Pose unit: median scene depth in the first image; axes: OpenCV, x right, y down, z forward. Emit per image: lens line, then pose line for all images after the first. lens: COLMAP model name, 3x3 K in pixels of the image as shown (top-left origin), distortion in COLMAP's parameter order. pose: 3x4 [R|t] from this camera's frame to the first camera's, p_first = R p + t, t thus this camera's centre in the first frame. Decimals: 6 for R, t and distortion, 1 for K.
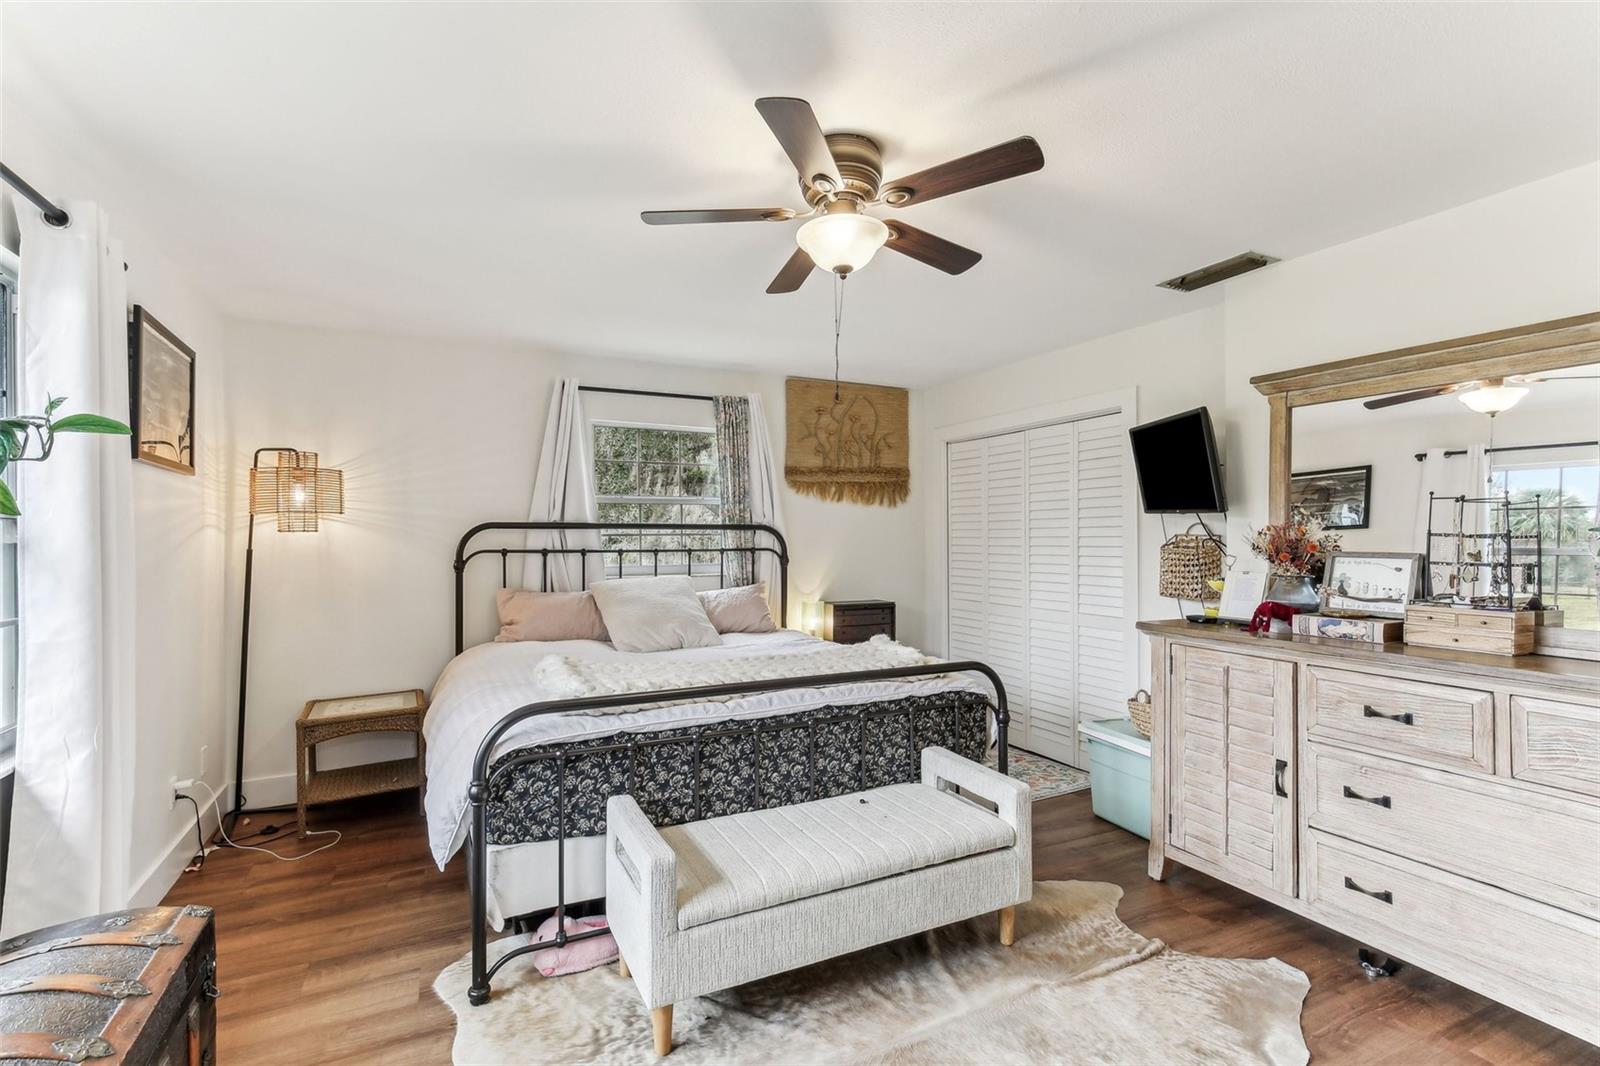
lens RADIAL K [[738.0, 0, 764.7], [0, 738.0, 534.1], [0, 0, 1]] dist [0.000896, -0.000206]
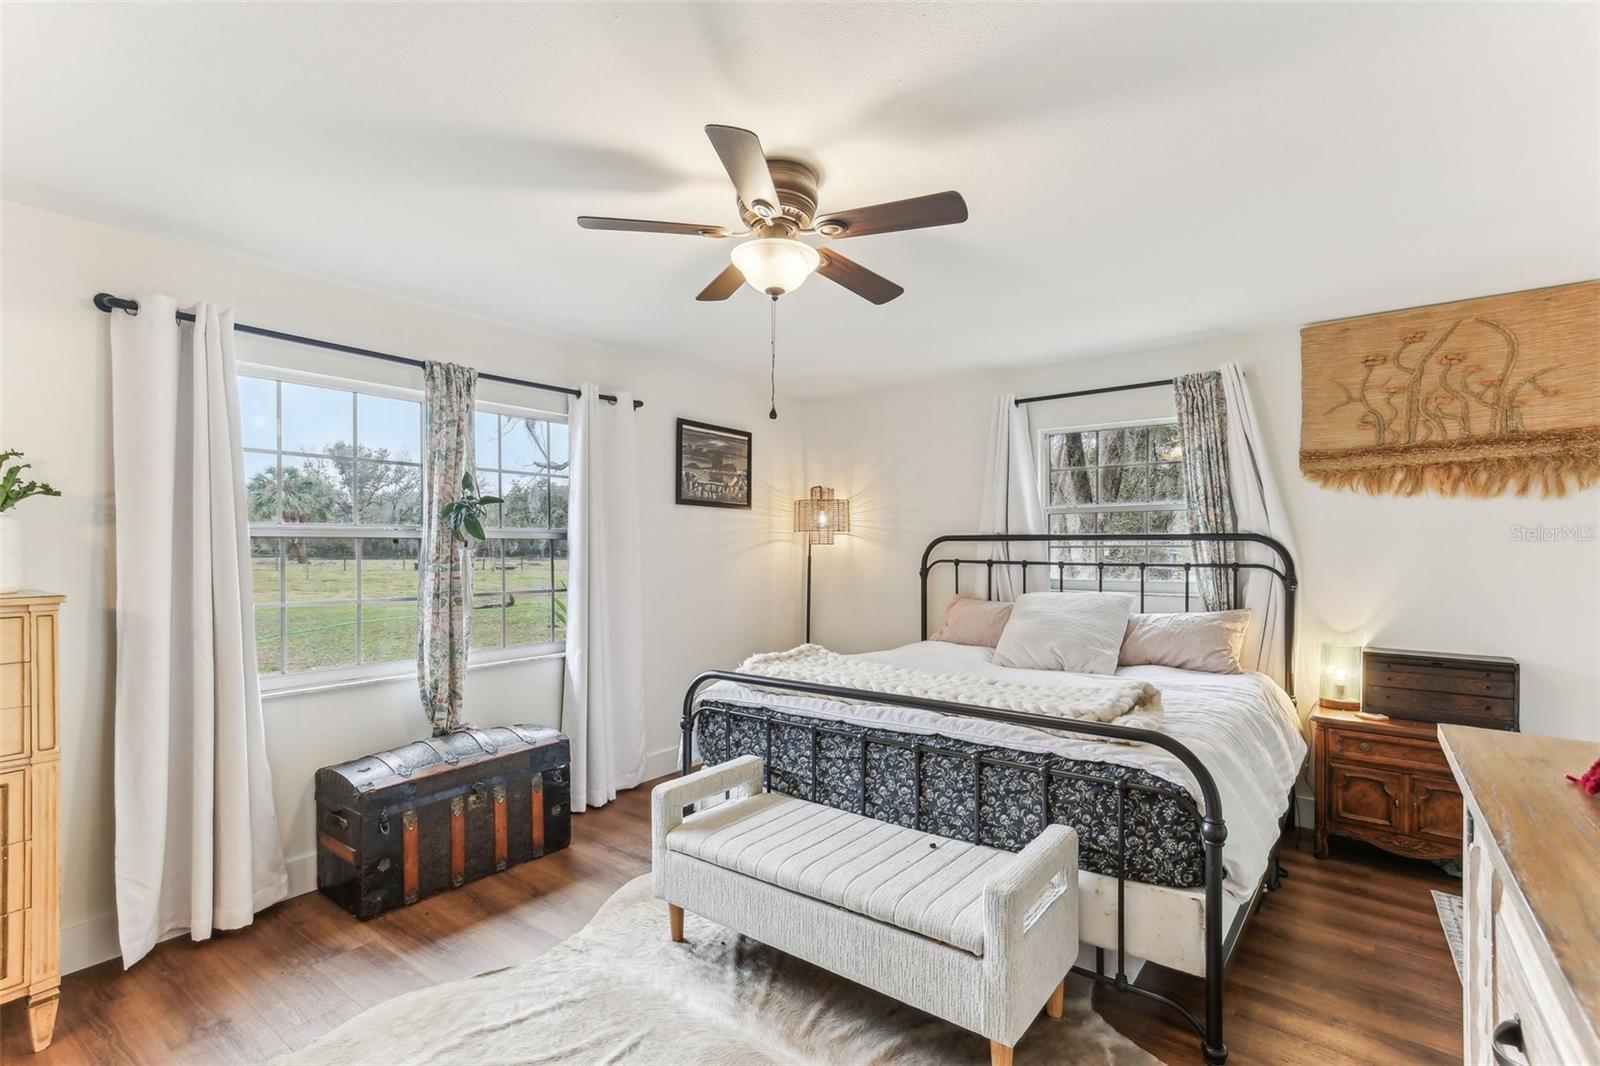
lens RADIAL K [[743.7, 0, 802.2], [0, 743.7, 543.5], [0, 0, 1]] dist [0.014771, 0.000060]
pose [[0.455343, -0.002693, -0.890312, 0.532613], [0.002084, 0.999996, -0.001959, -0.001924], [0.890314, -0.000963, 0.455347, 0.274421]]
